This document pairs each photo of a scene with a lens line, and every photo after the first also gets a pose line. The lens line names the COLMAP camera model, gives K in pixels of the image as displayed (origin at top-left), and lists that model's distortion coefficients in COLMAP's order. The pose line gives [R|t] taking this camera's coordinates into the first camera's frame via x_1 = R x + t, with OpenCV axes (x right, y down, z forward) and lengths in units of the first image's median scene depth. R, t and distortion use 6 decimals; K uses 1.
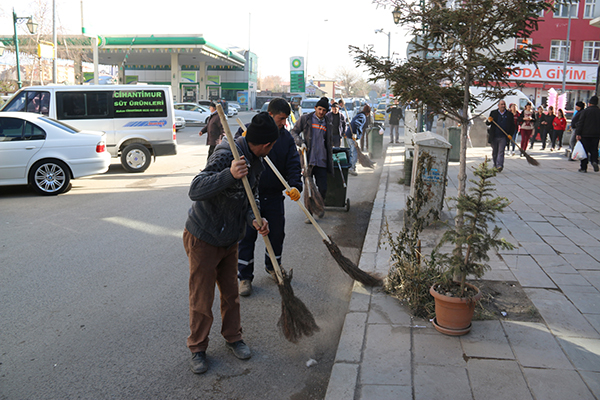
lens RADIAL K [[484.4, 0, 300.0], [0, 484.4, 200.0], [0, 0, 1]] dist [-0.164023, 0.102758]
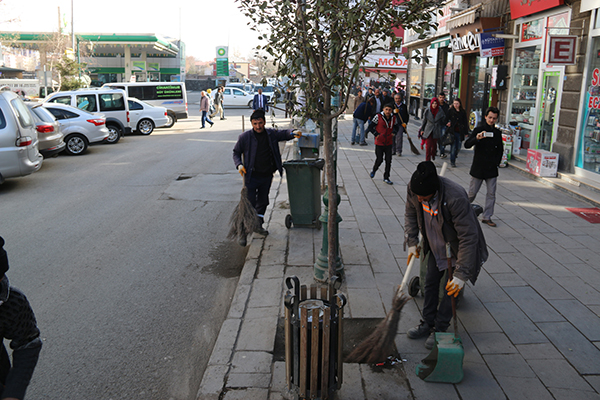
lens RADIAL K [[484.4, 0, 300.0], [0, 484.4, 200.0], [0, 0, 1]] dist [-0.164023, 0.102758]
pose [[0.983811, -0.040982, 0.174460, -0.058328], [0.033246, 0.998340, 0.047036, 0.054830], [-0.176098, -0.040474, 0.983540, -0.343591]]
